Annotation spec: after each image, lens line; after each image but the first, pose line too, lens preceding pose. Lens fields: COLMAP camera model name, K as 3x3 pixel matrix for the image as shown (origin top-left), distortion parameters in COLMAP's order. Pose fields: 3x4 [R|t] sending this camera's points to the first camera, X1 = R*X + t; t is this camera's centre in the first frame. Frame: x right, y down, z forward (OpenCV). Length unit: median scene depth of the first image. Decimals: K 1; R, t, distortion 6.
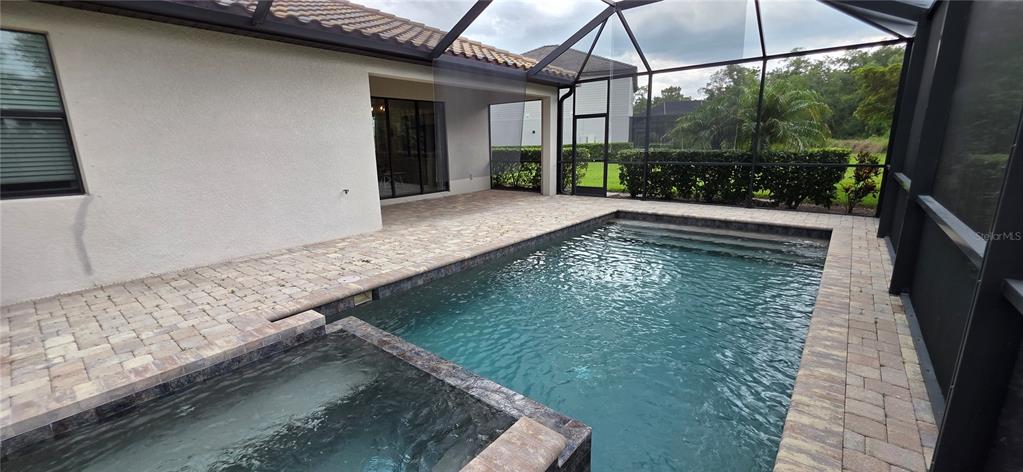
lens RADIAL K [[412.1, 0, 505.8], [0, 412.1, 236.3], [0, 0, 1]] dist [0.001430, -0.000298]
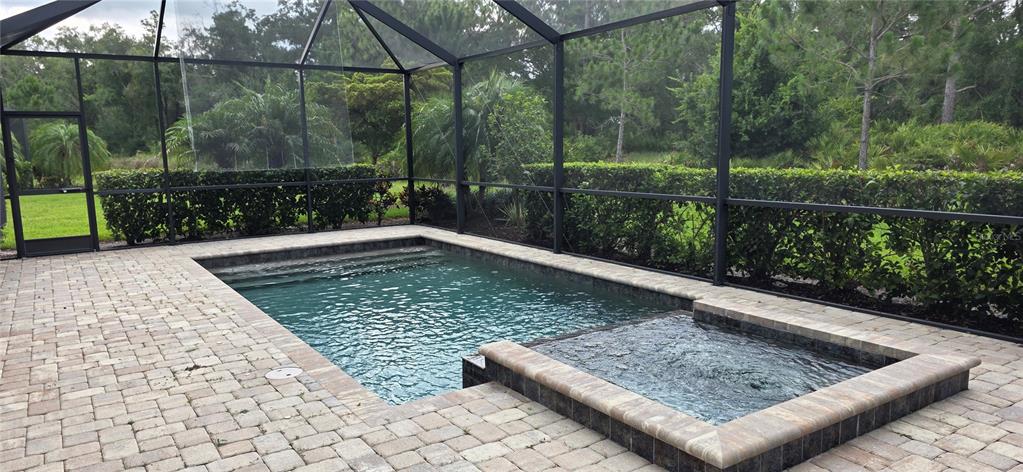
lens RADIAL K [[683.7, 0, 511.5], [0, 683.7, 236.0], [0, 0, 1]] dist [0.001651, 0.000202]
pose [[0.289993, -0.113633, 0.950259, -0.649665], [0.224213, 0.973359, 0.047972, -0.037051], [-0.930394, 0.199149, 0.307745, 0.169138]]
